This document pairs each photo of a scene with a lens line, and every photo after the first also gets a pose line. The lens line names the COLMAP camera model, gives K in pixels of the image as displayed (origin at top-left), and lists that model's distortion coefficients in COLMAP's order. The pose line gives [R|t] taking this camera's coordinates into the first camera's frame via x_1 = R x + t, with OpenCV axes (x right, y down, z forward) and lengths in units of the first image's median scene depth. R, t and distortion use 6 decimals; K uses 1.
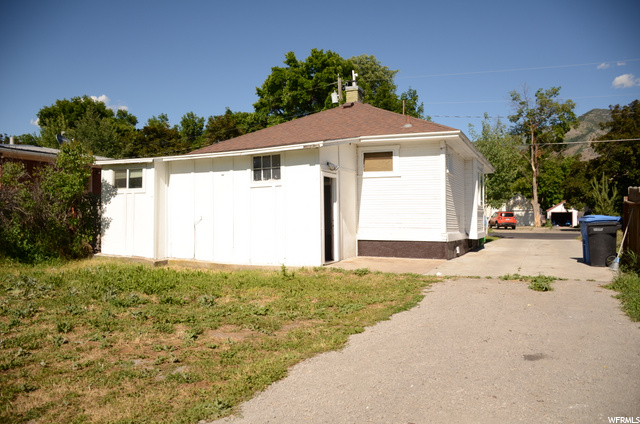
lens RADIAL K [[500.1, 0, 316.5], [0, 500.1, 215.1], [0, 0, 1]] dist [-0.142368, 0.109658]
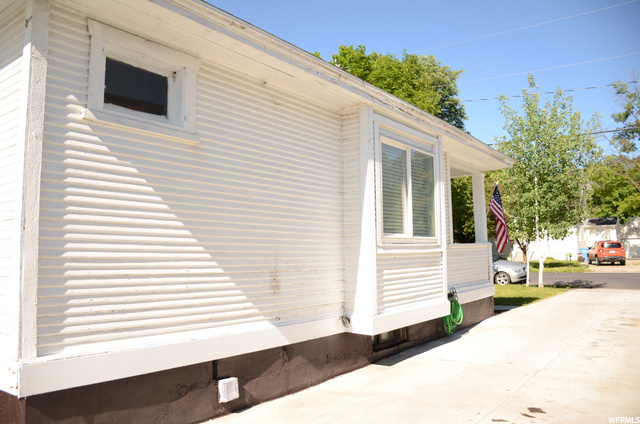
lens RADIAL K [[500.1, 0, 316.5], [0, 500.1, 215.1], [0, 0, 1]] dist [-0.142368, 0.109658]
pose [[0.975229, -0.031657, -0.218921, 0.119107], [0.016902, 0.997477, -0.068946, -0.003755], [0.220551, 0.063538, 0.973304, 0.210772]]
